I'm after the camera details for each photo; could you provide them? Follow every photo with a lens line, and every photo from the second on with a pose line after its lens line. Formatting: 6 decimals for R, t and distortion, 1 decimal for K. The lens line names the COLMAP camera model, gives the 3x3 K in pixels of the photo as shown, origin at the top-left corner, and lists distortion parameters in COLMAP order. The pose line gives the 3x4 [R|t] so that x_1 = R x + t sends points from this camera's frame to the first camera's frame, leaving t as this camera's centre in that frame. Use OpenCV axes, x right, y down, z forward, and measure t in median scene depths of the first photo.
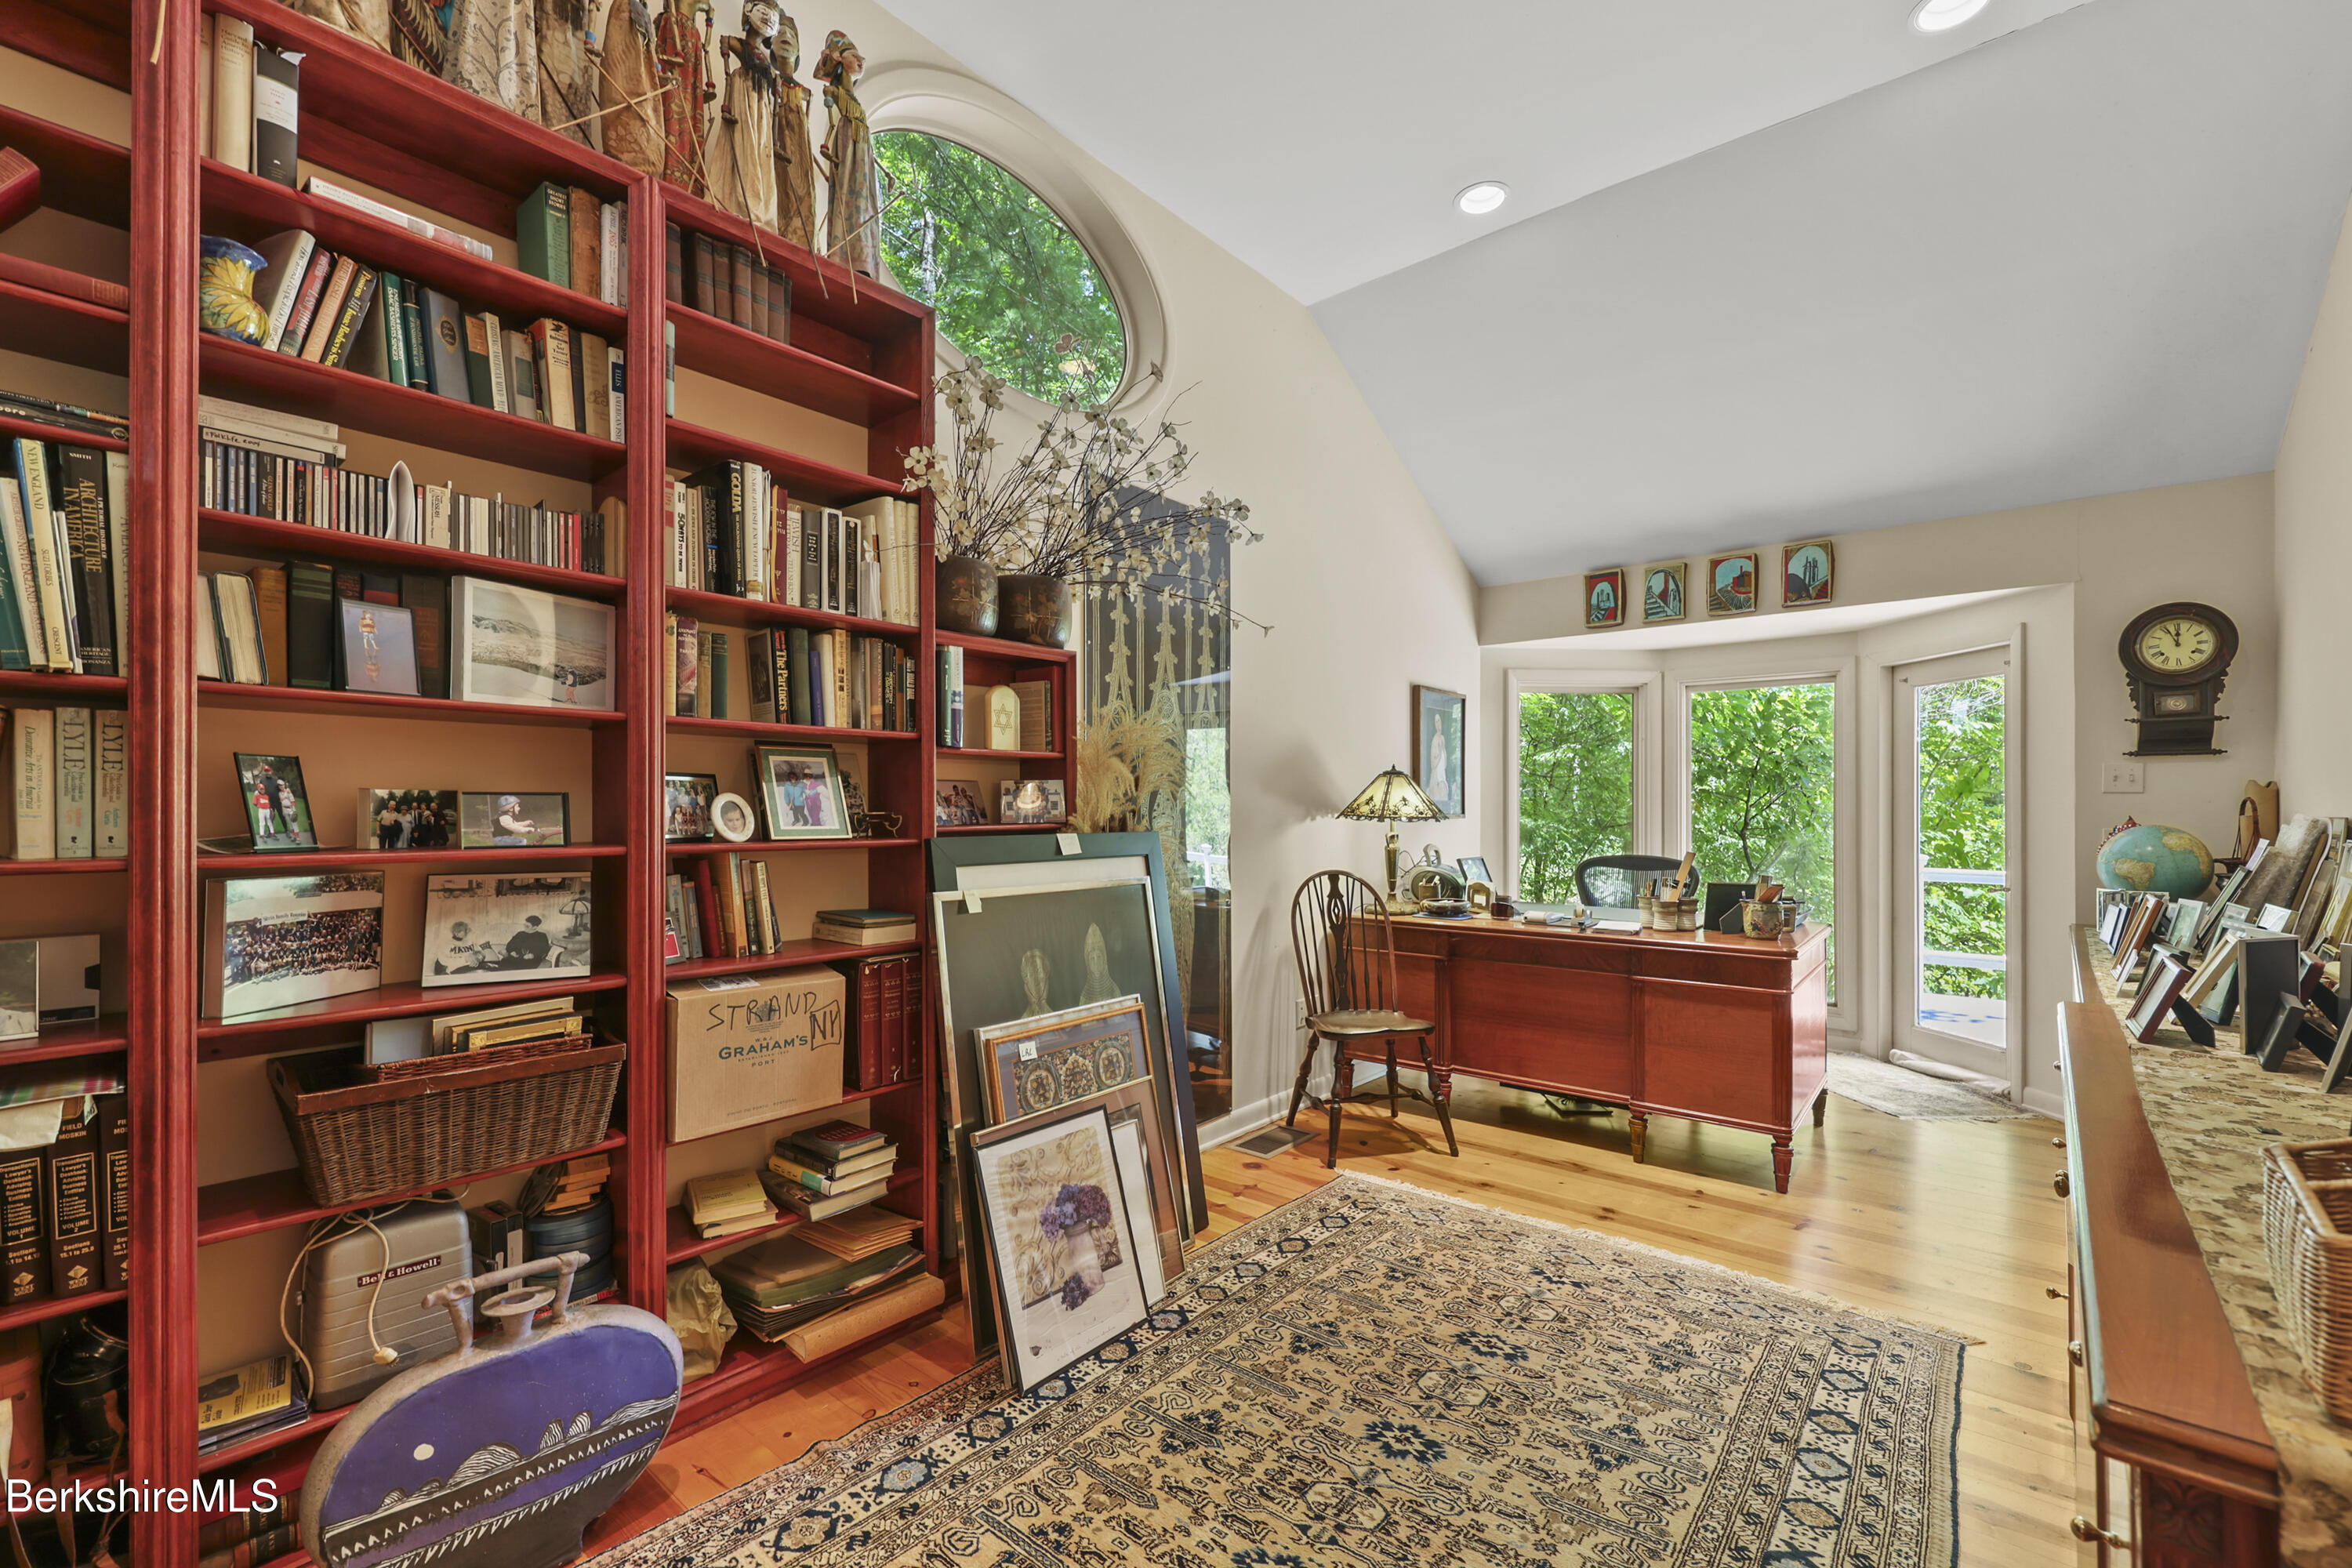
lens RADIAL K [[980.4, 0, 1174.5], [0, 980.4, 800.6], [0, 0, 1]] dist [-0.000766, 0.000188]
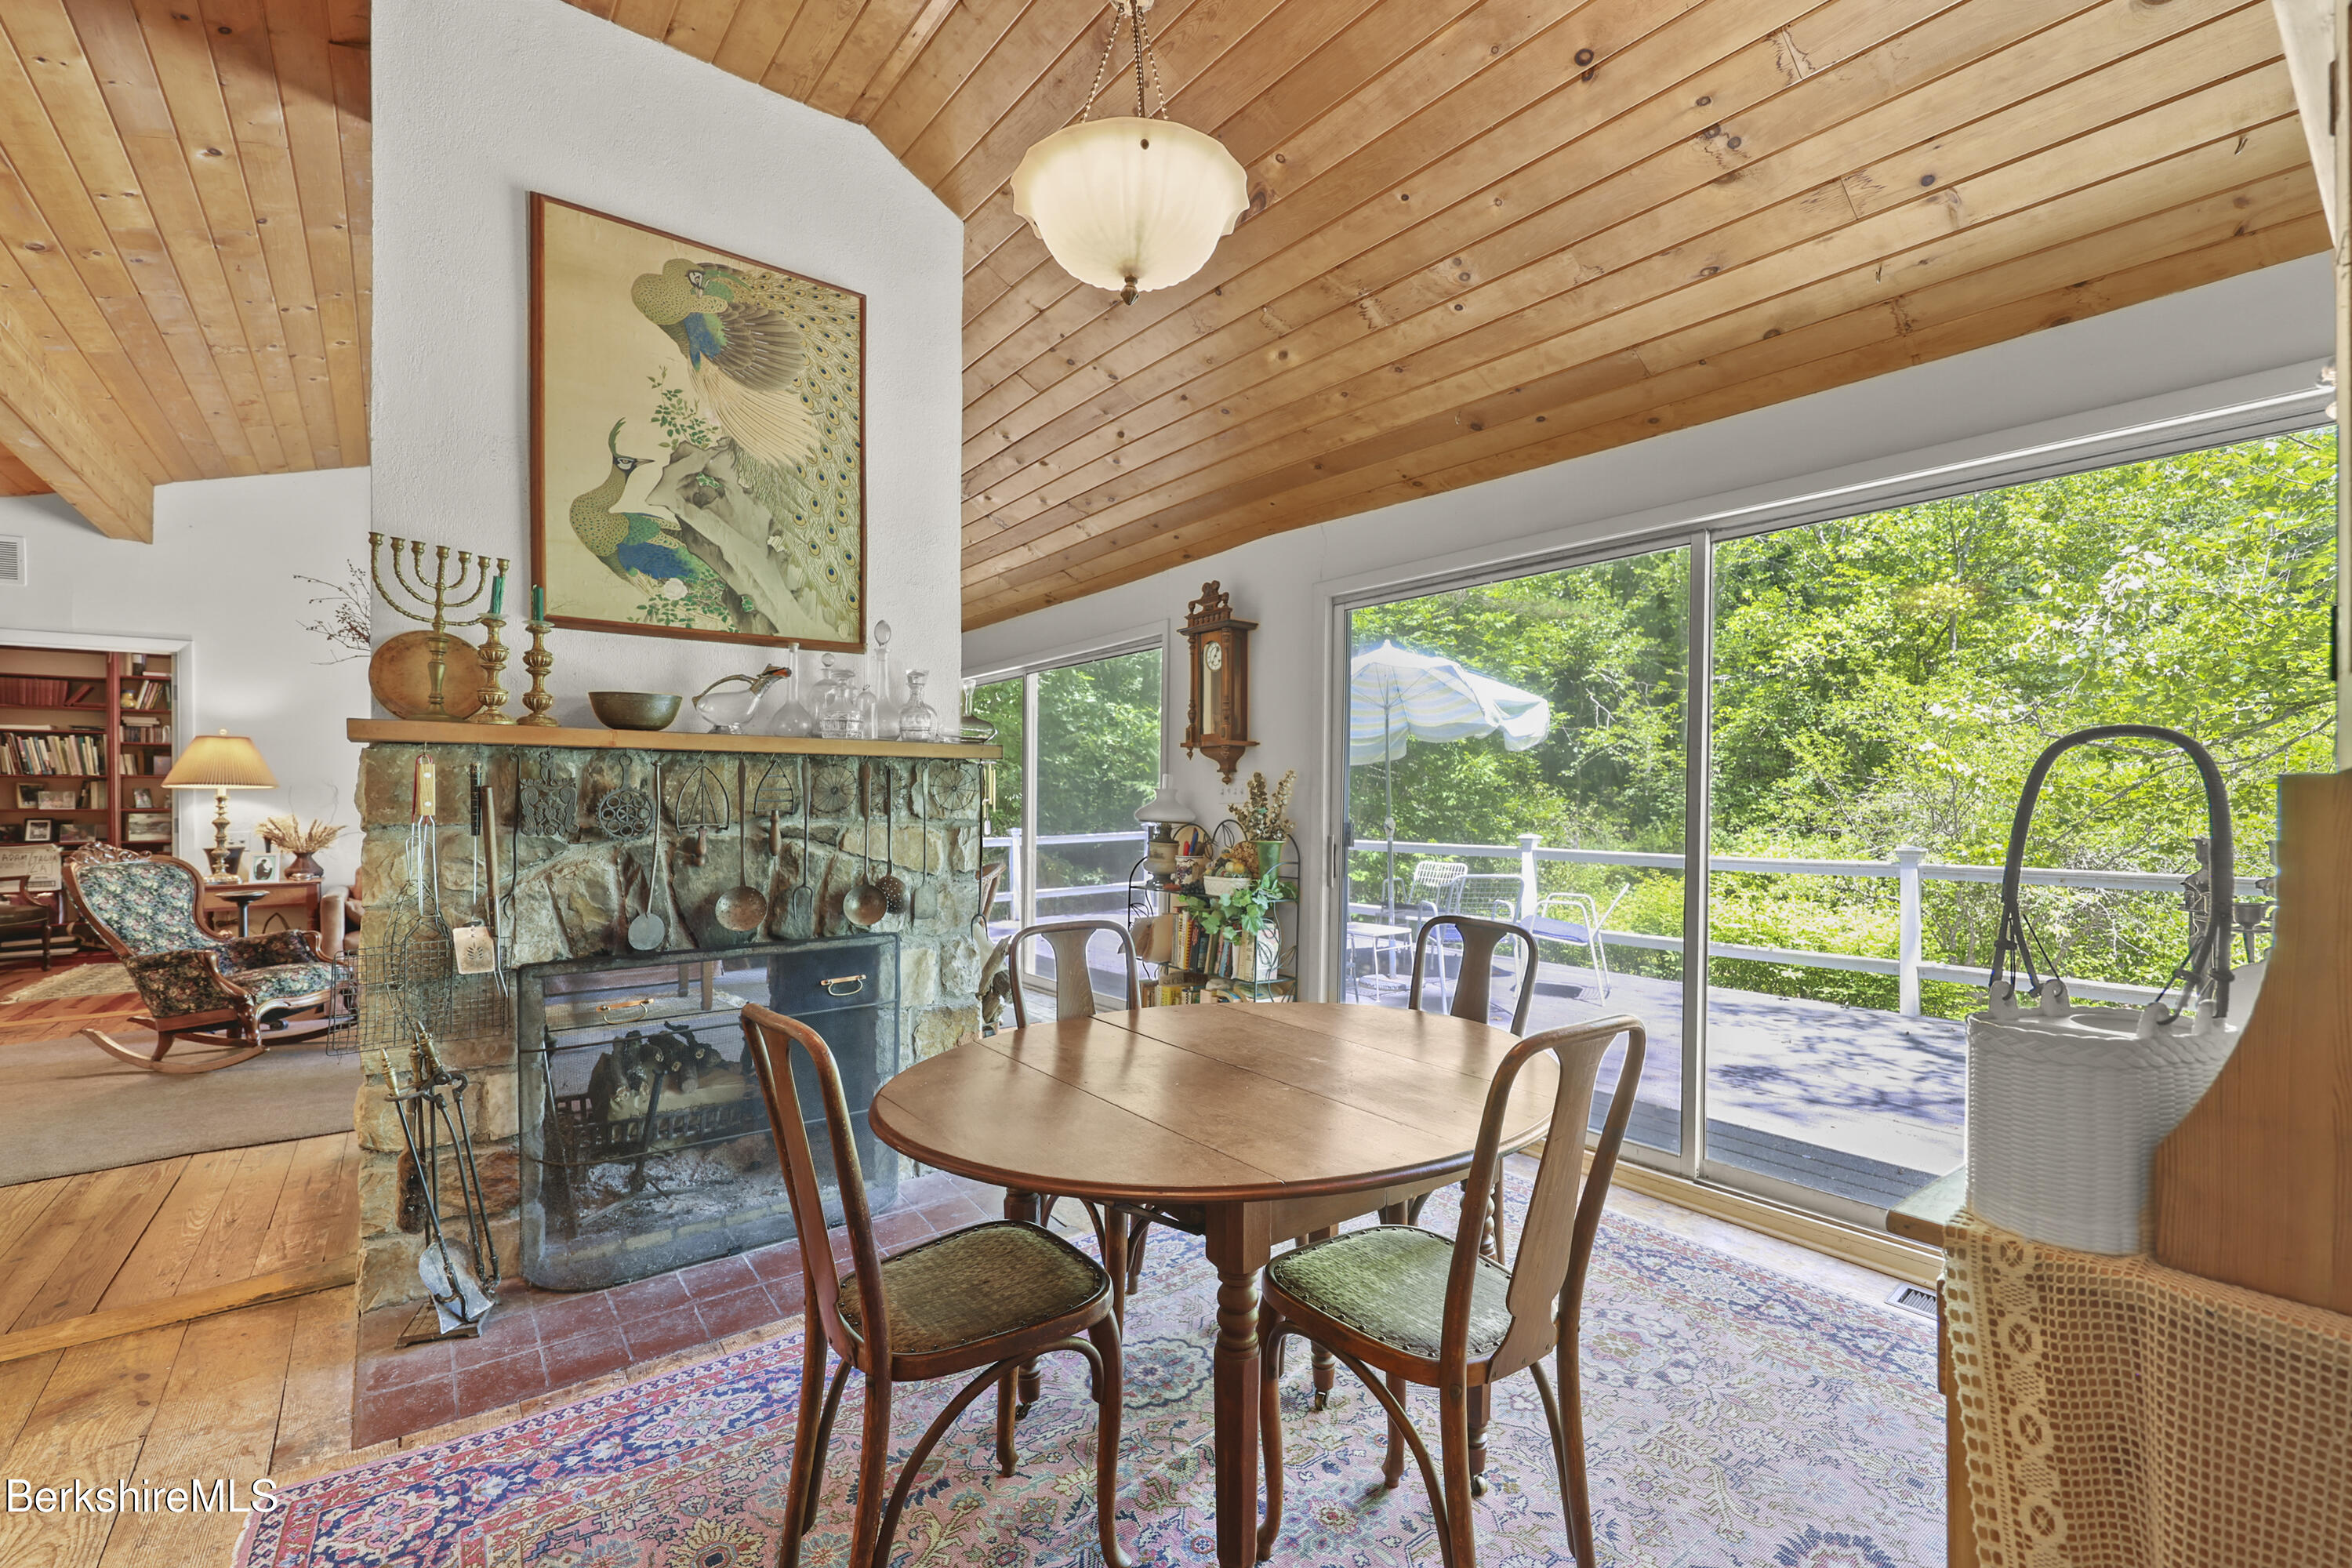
lens RADIAL K [[980.4, 0, 1186.2], [0, 980.4, 795.6], [0, 0, 1]] dist [-0.000766, 0.000188]
pose [[0.981279, -0.006275, -0.192492, 2.935442], [0.007122, 0.999968, 0.003709, 0.004376], [0.192462, -0.005011, 0.981292, -1.595526]]
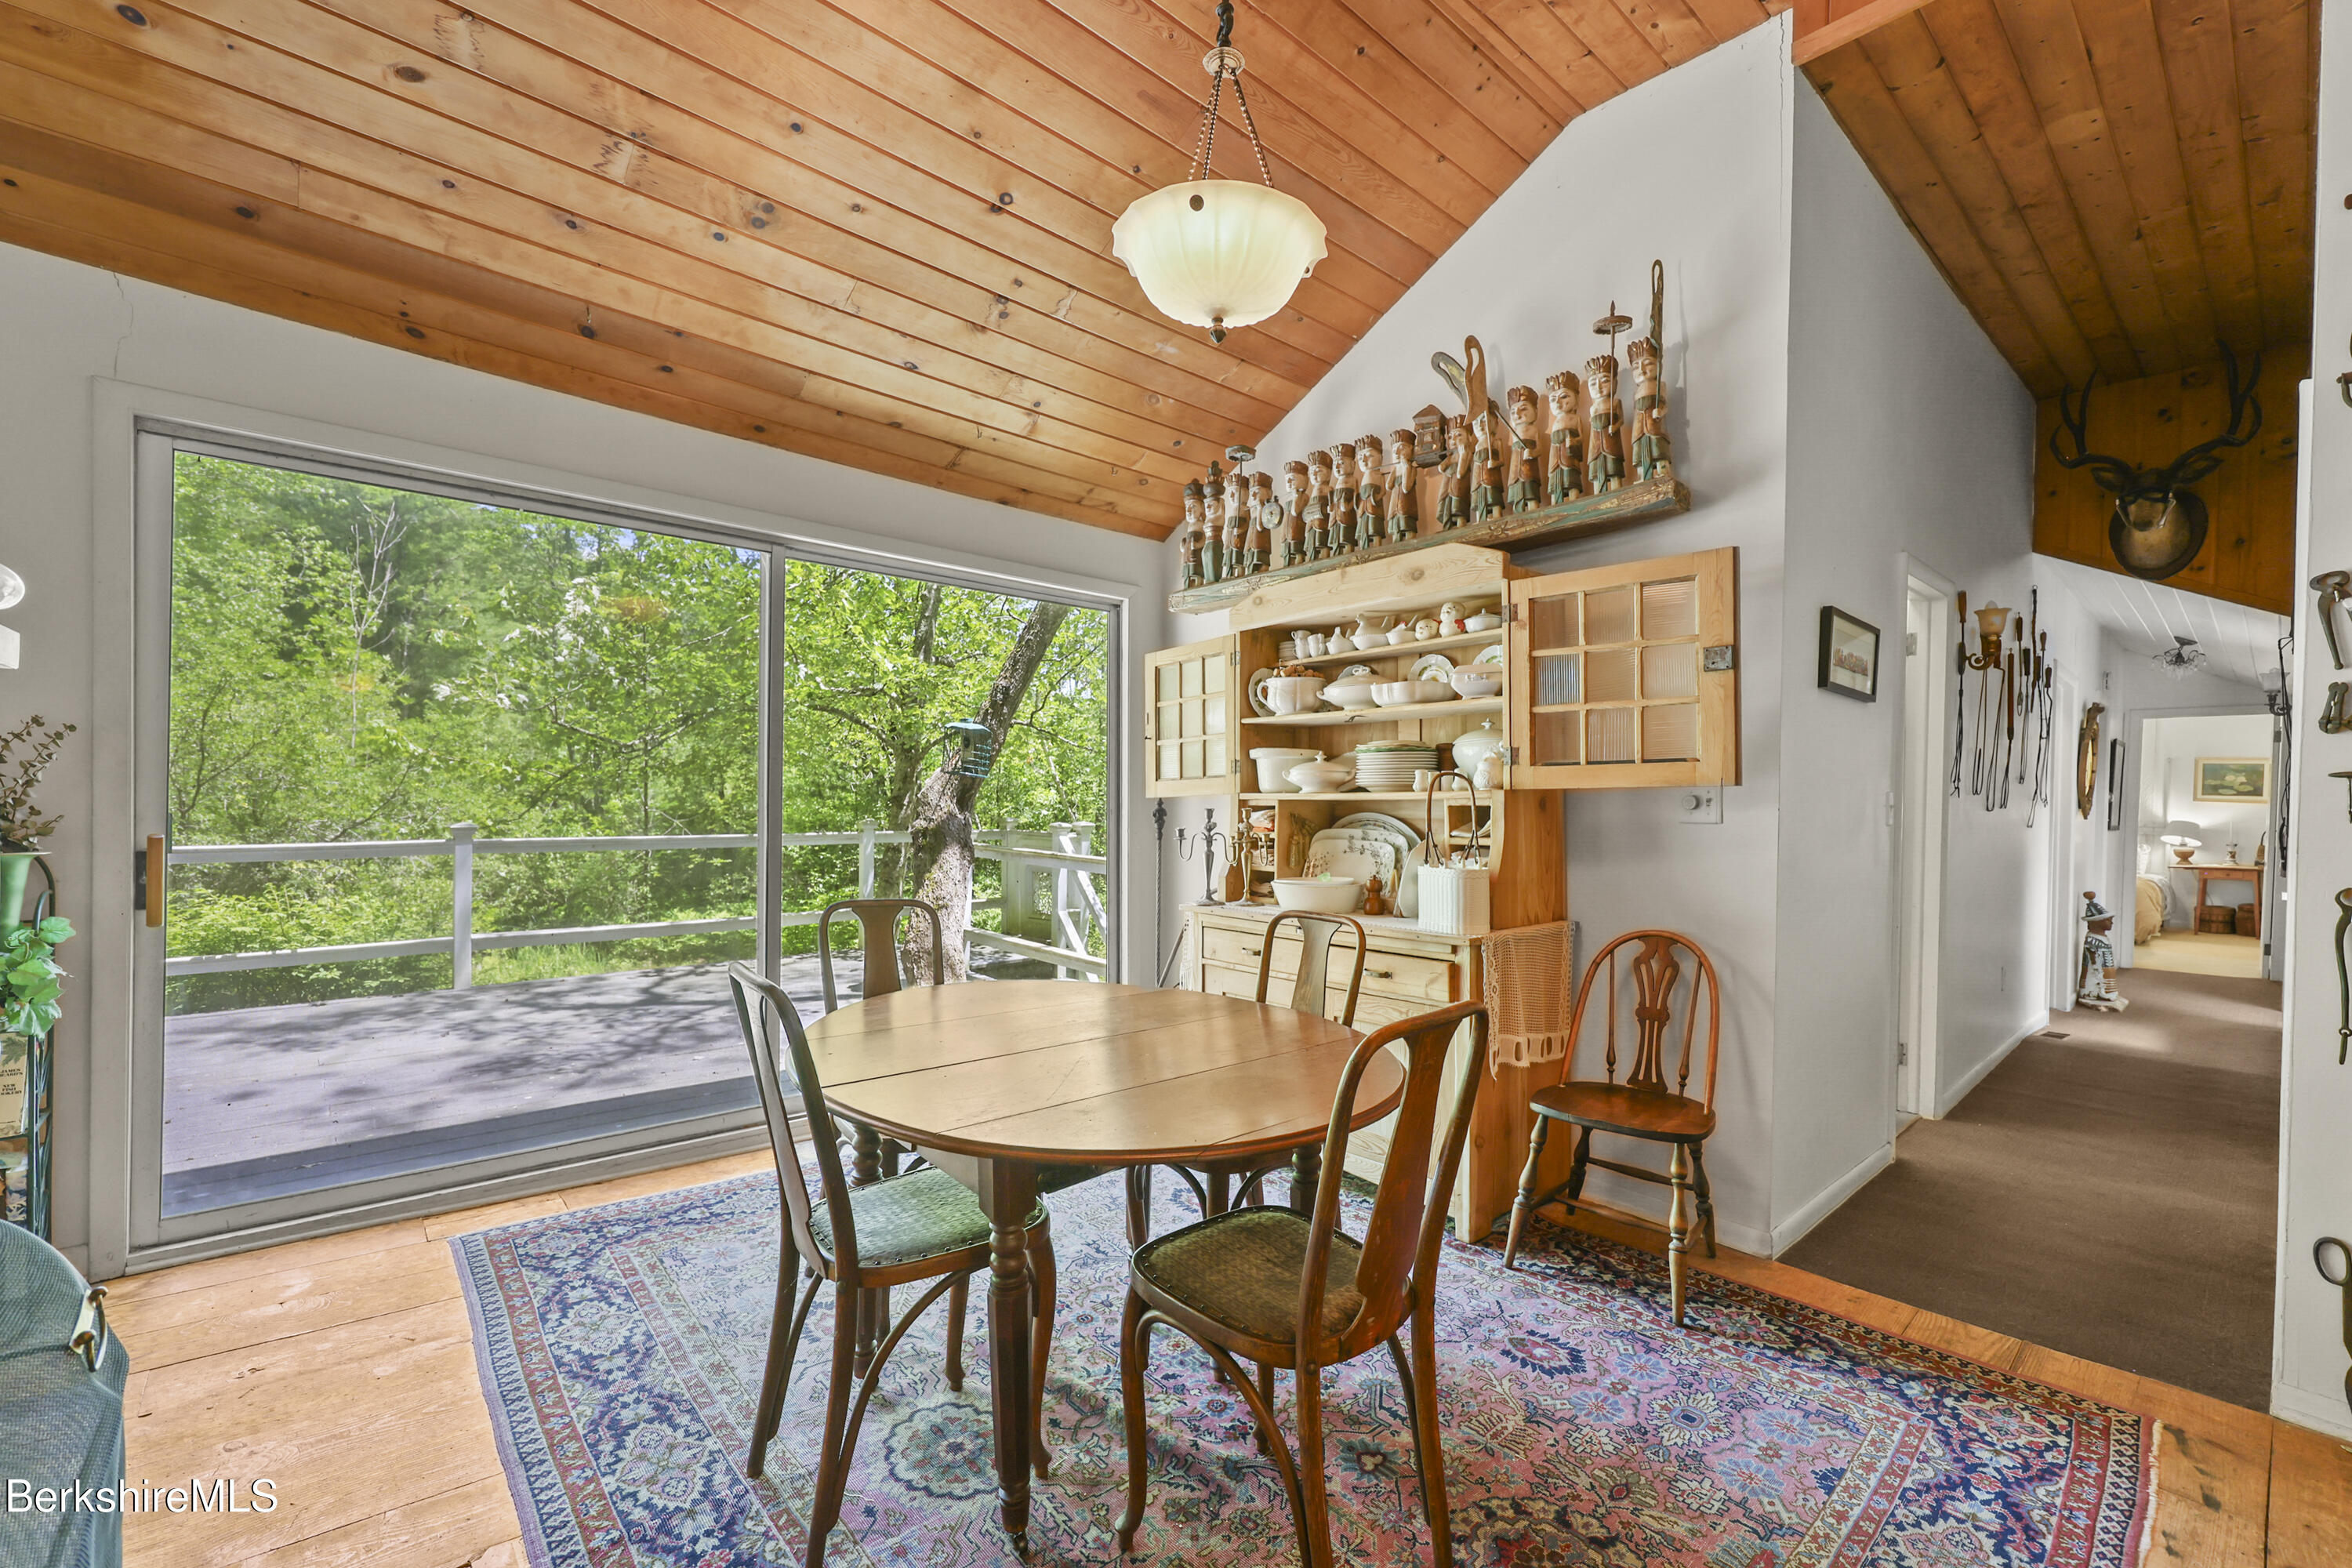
lens RADIAL K [[980.4, 0, 1193.2], [0, 980.4, 795.5], [0, 0, 1]] dist [-0.000766, 0.000188]
pose [[0.146040, -0.008089, 0.989246, 2.134577], [-0.026613, 0.999573, 0.012102, 0.001662], [-0.988921, -0.028094, 0.145762, -1.099595]]
